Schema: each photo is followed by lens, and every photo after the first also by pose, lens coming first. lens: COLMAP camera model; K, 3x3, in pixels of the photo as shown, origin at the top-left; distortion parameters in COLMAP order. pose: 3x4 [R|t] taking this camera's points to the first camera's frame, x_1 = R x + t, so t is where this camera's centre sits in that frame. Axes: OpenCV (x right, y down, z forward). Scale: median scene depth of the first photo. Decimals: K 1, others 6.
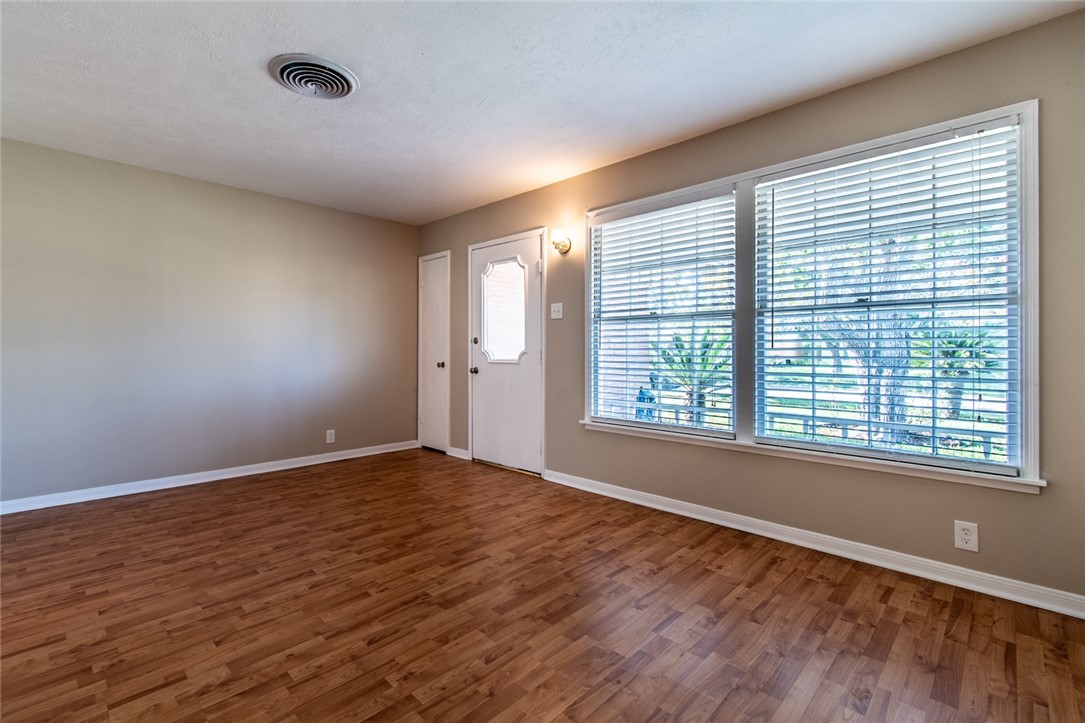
lens RADIAL K [[483.1, 0, 538.1], [0, 483.1, 355.2], [0, 0, 1]] dist [0.002053, 0.000335]
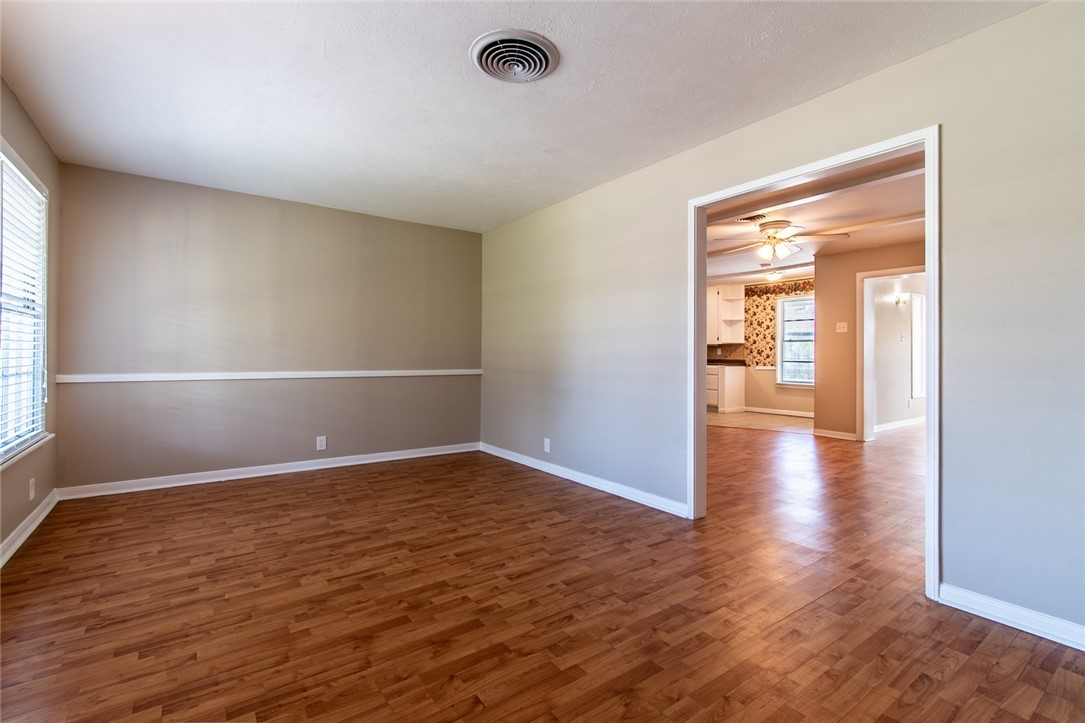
lens RADIAL K [[483.1, 0, 538.1], [0, 483.1, 355.2], [0, 0, 1]] dist [0.002053, 0.000335]
pose [[-0.984332, -0.007703, 0.176159, -0.681729], [-0.005321, 0.999888, 0.013987, -0.024008], [-0.176247, 0.012831, -0.984262, 1.918888]]
